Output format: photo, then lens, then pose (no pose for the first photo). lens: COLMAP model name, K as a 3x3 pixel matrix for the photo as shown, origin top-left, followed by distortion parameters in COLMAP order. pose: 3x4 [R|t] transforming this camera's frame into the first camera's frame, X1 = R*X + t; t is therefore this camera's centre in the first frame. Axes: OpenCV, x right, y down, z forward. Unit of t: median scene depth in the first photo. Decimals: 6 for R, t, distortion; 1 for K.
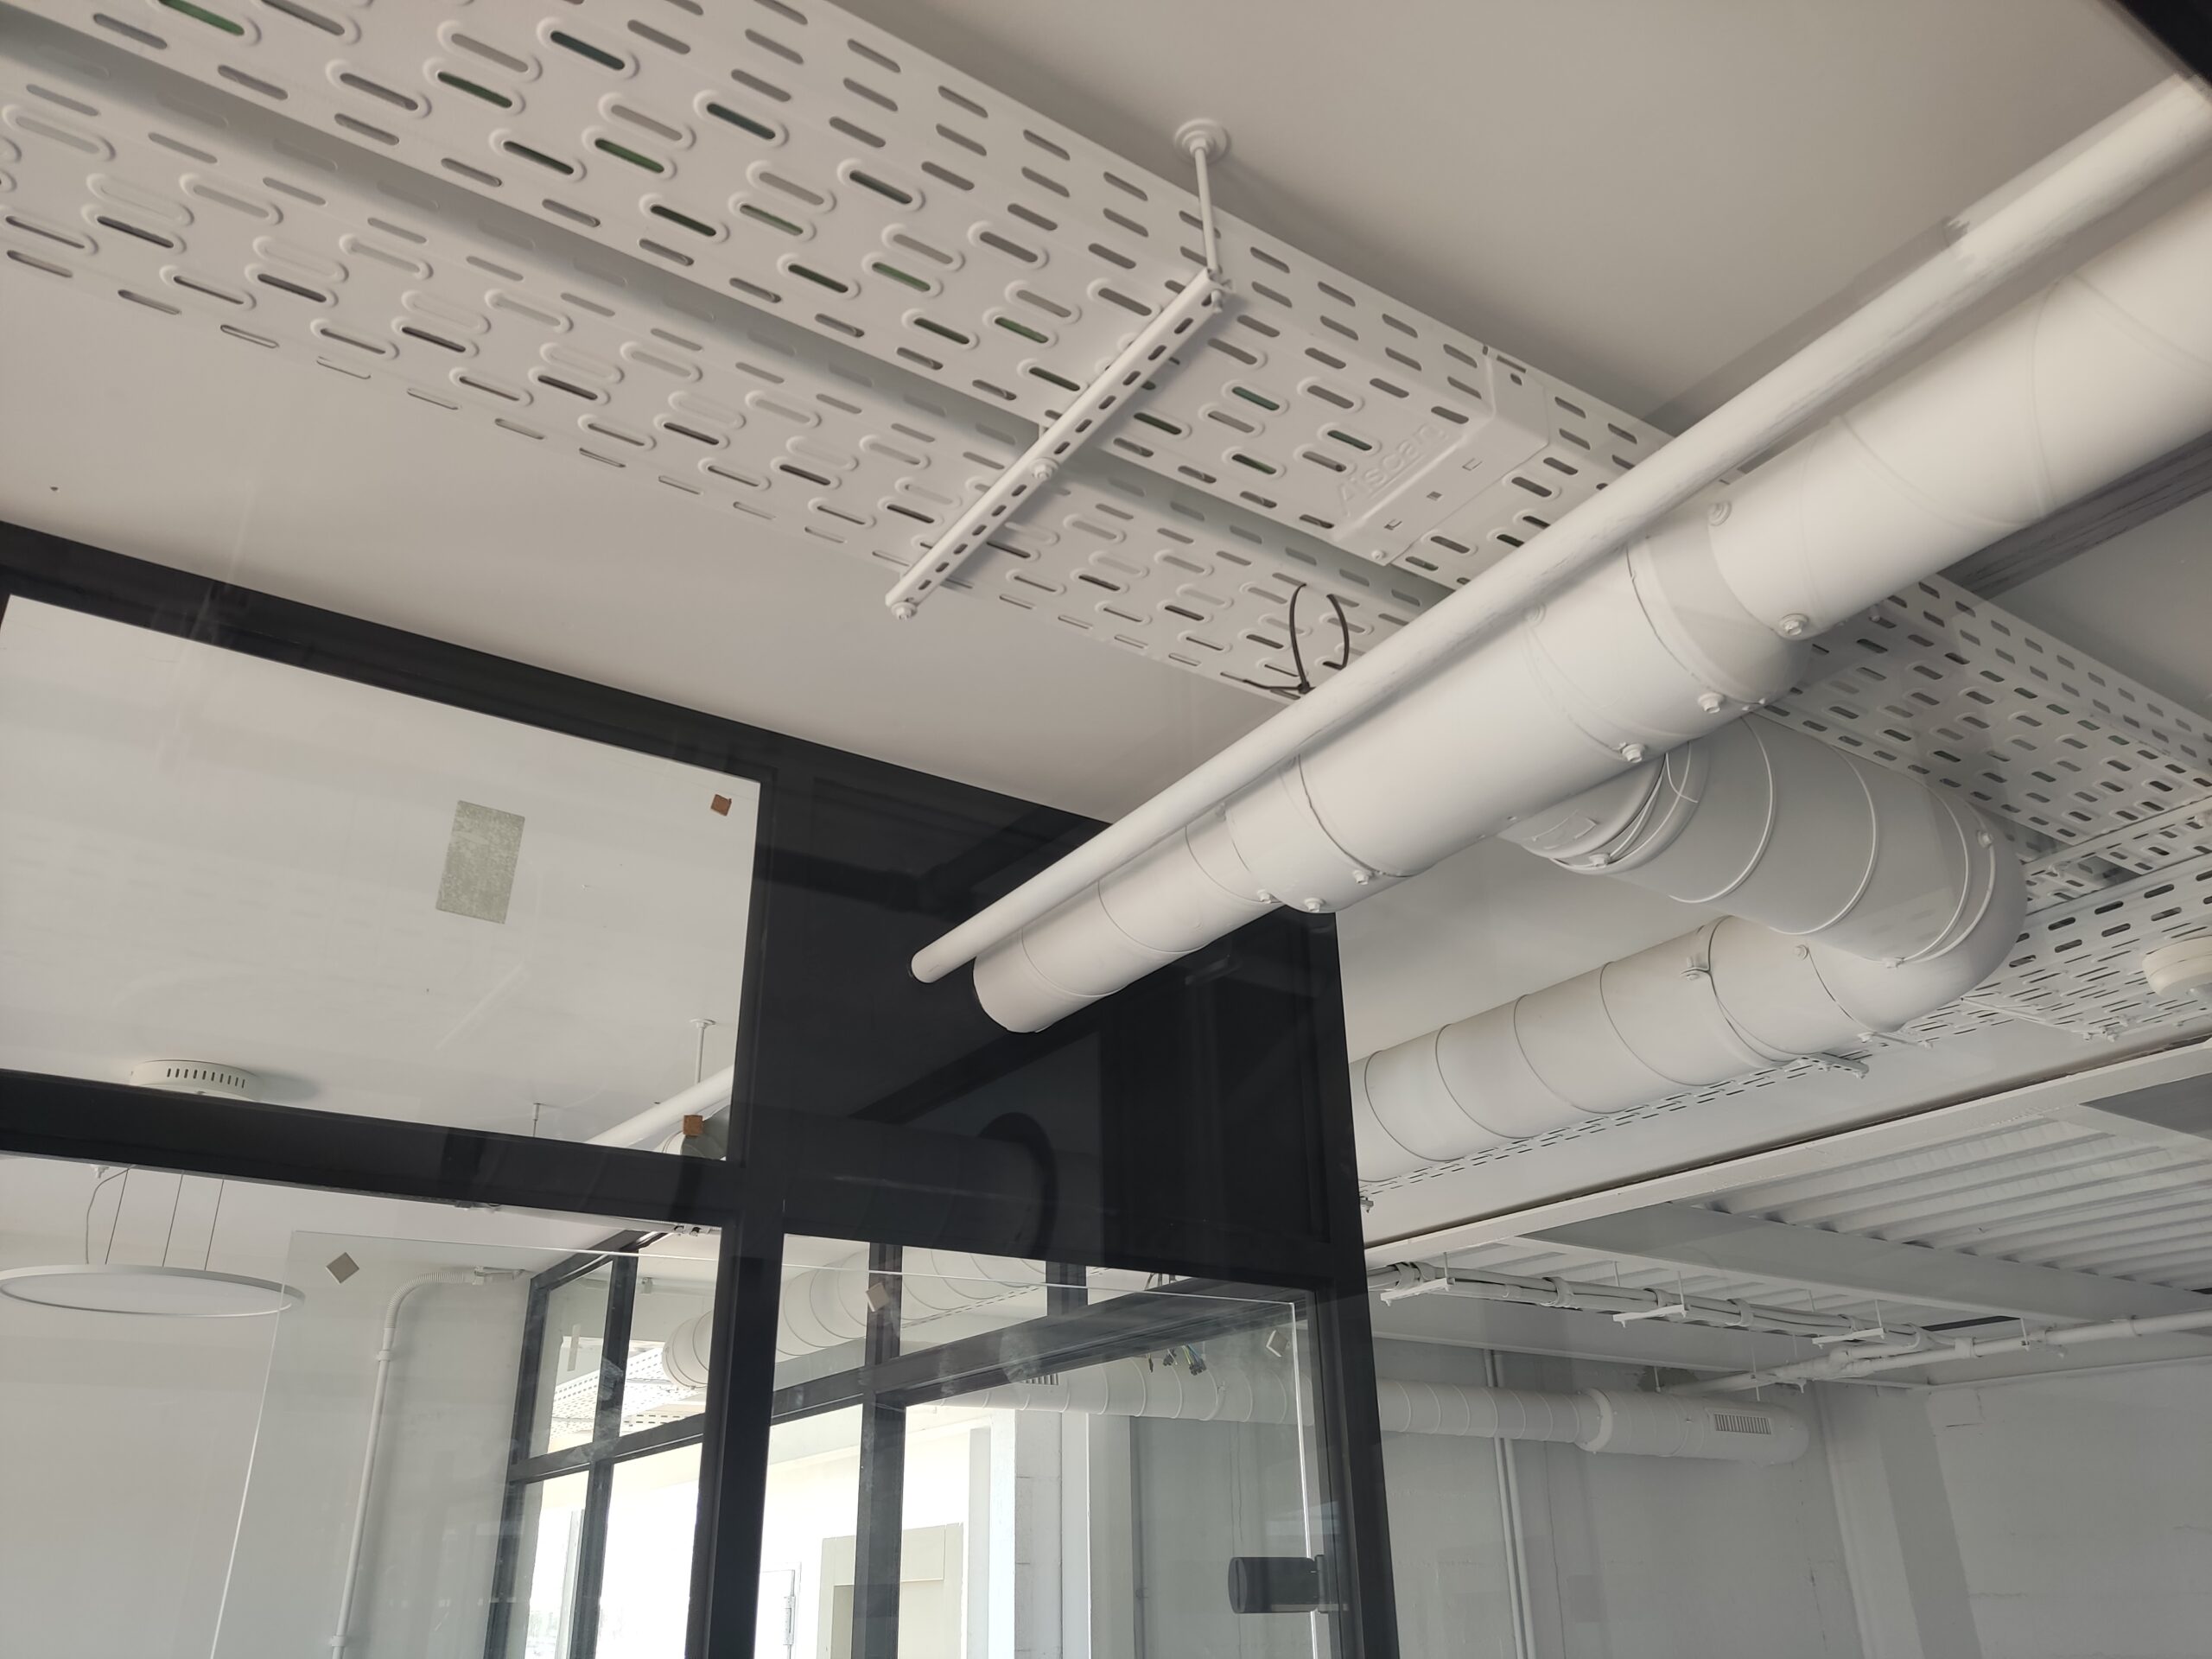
lens RADIAL K [[1647.3, 0, 1100.2], [0, 1647.3, 824.7], [0, 0, 1]] dist [0.094394, -0.140287]
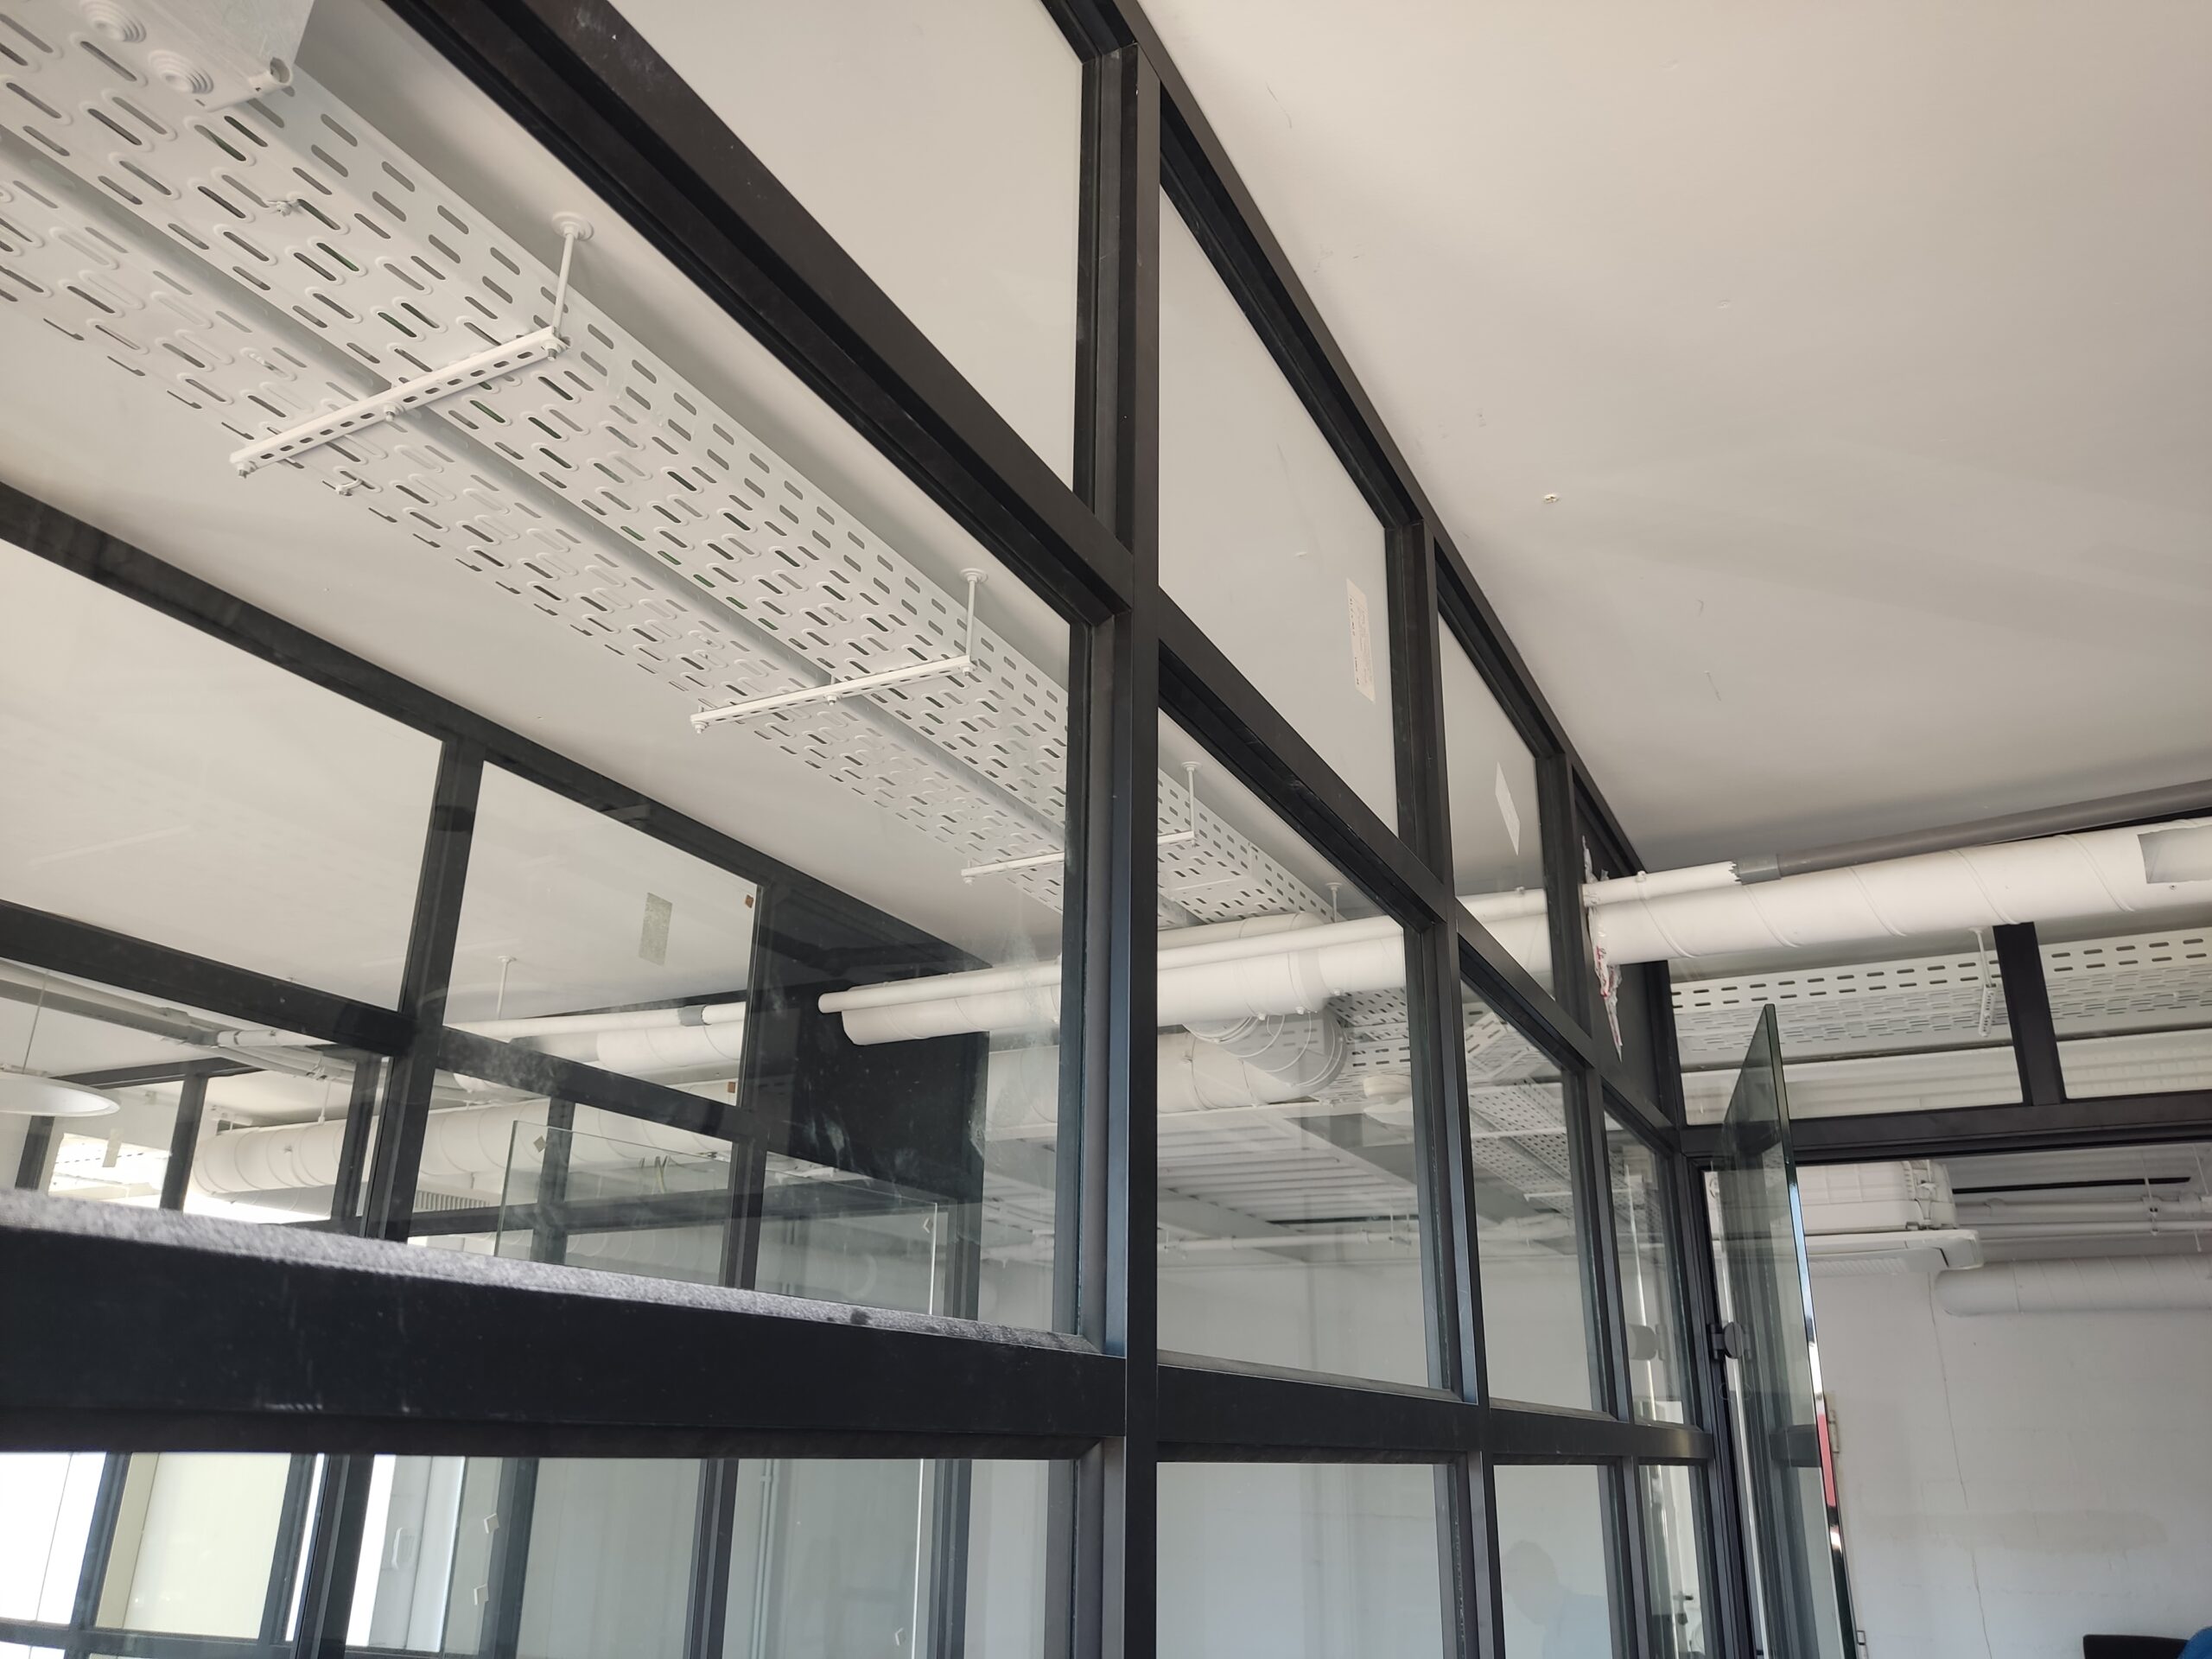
lens RADIAL K [[1647.3, 0, 1100.2], [0, 1647.3, 824.7], [0, 0, 1]] dist [0.094394, -0.140287]
pose [[0.872358, 0.199399, 0.446354, -0.510164], [-0.234282, 0.971879, 0.023717, -0.158856], [-0.429073, -0.125262, 0.894542, -0.516948]]
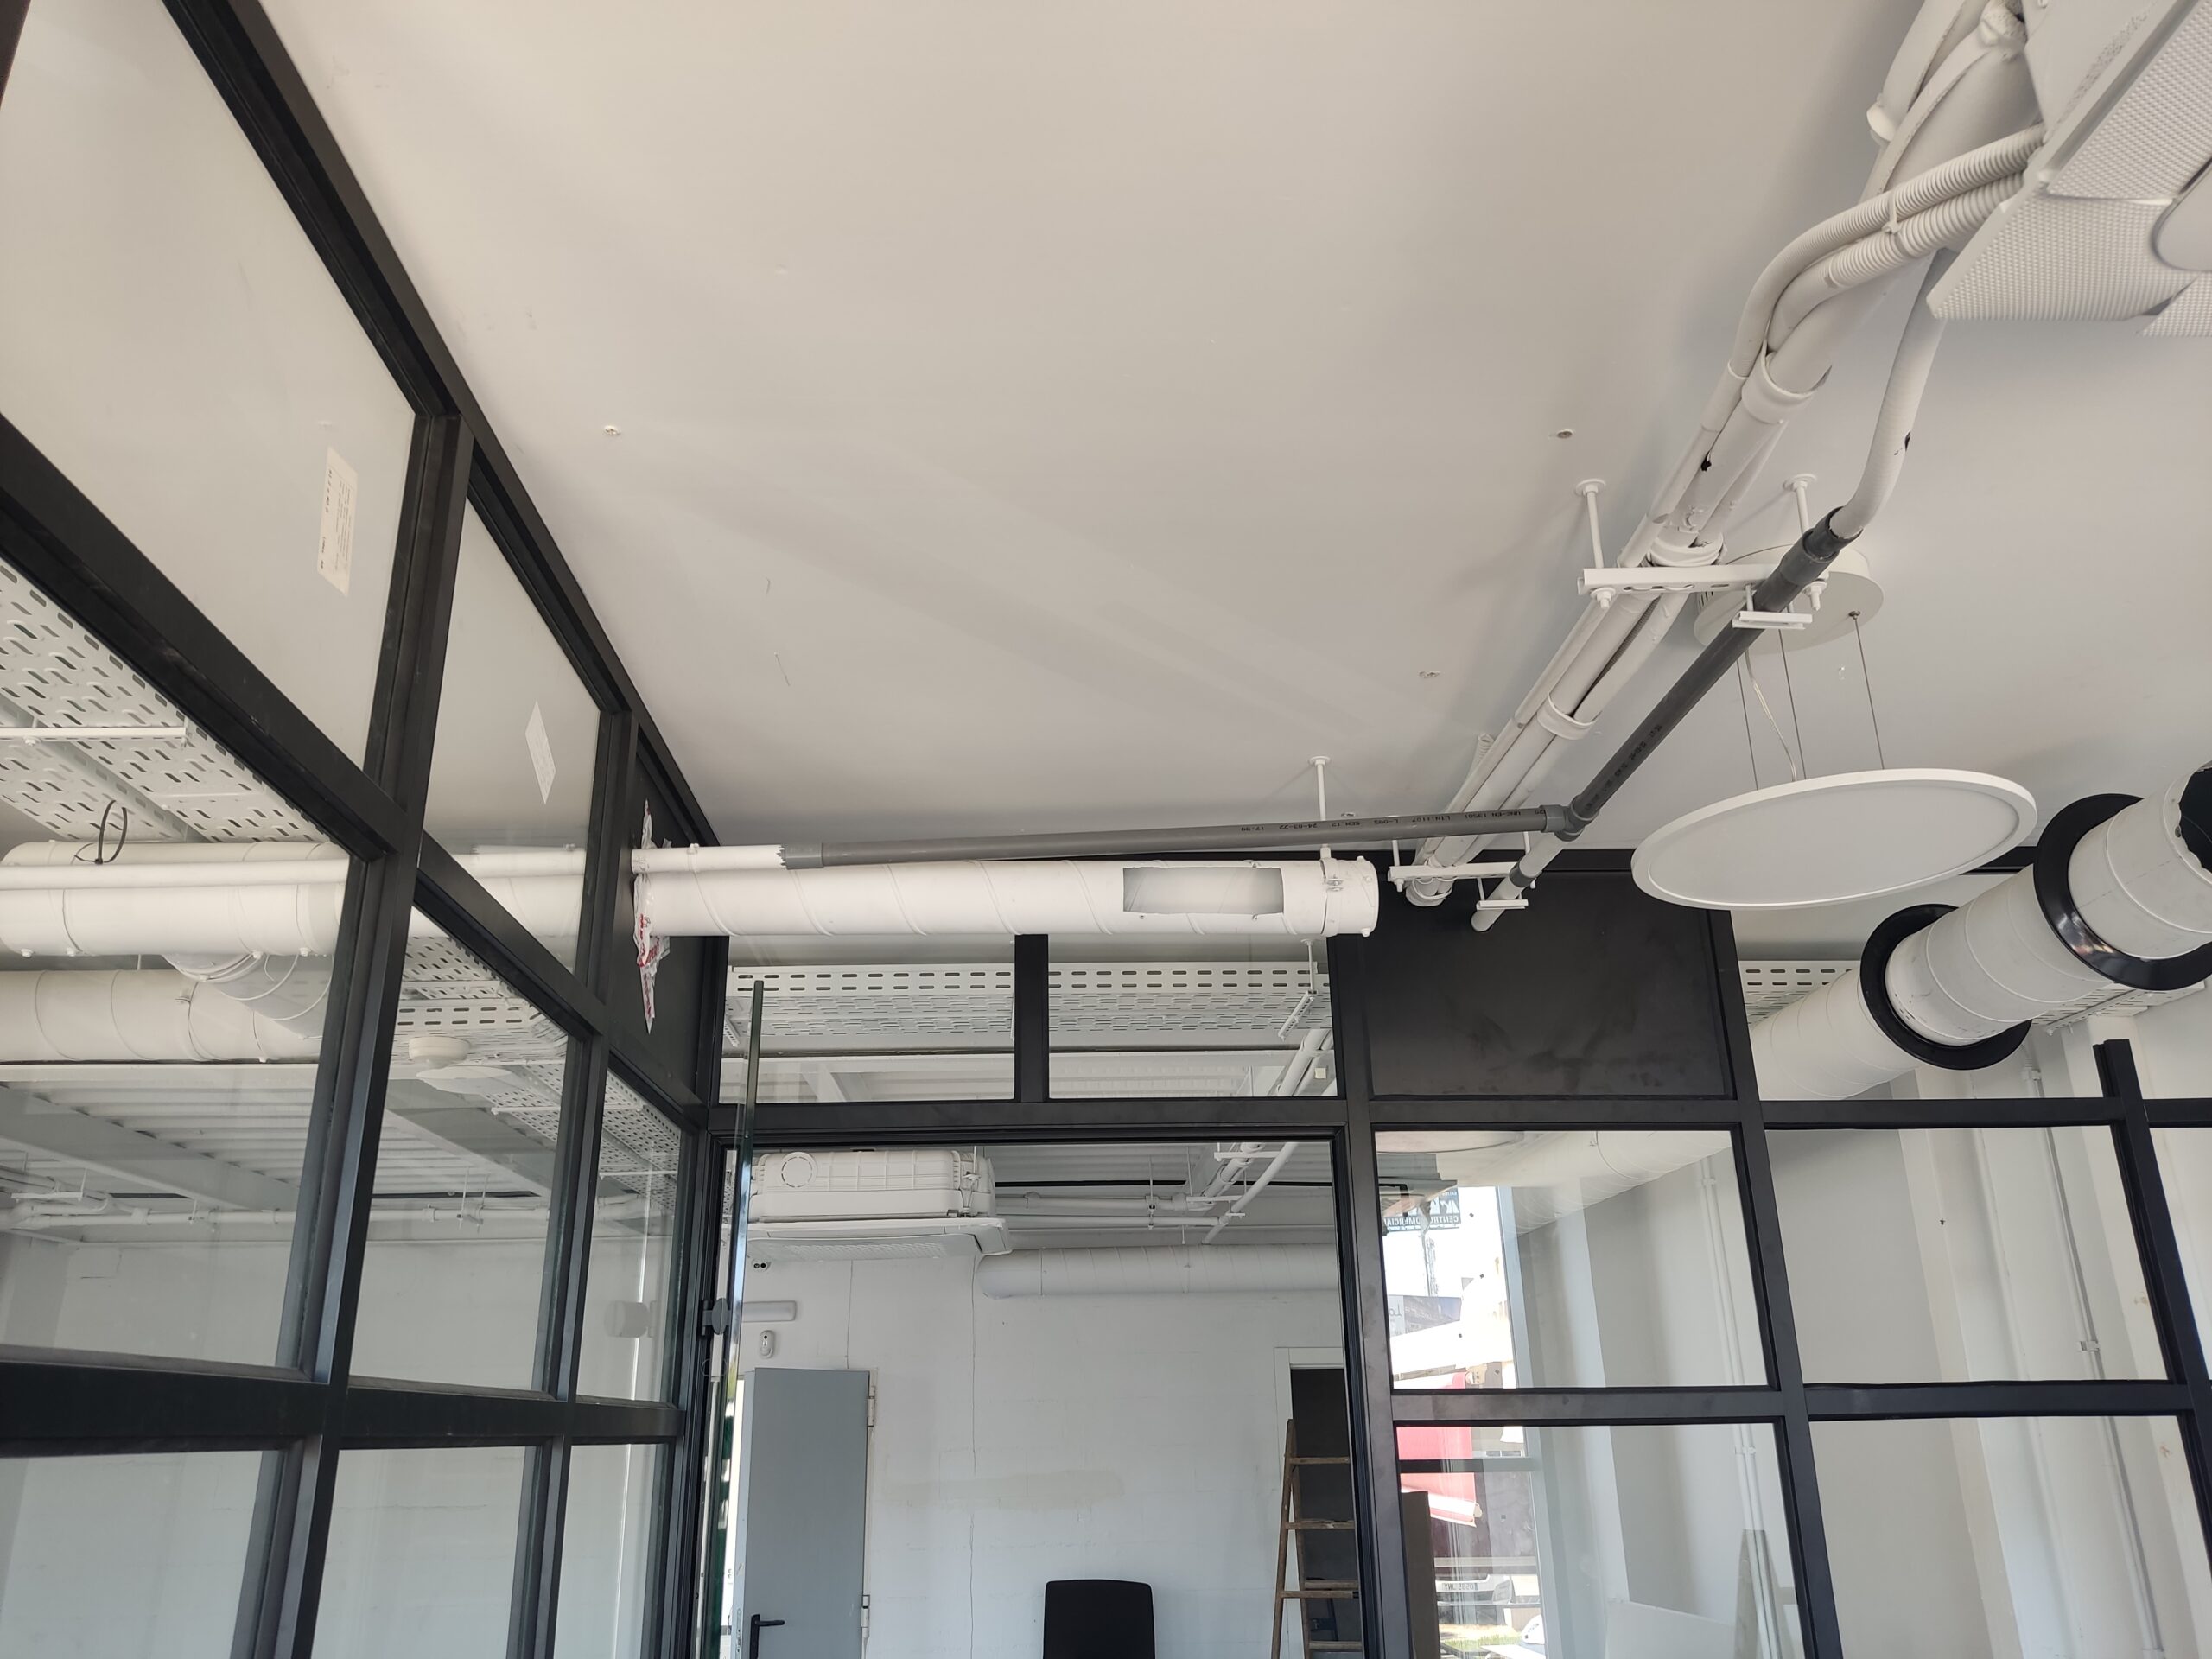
lens RADIAL K [[1647.3, 0, 1100.2], [0, 1647.3, 824.7], [0, 0, 1]] dist [0.094394, -0.140287]
pose [[0.531696, 0.300959, 0.791658, -0.425877], [-0.357285, 0.927193, -0.112523, -0.170409], [-0.767885, -0.223019, 0.600513, -0.542057]]
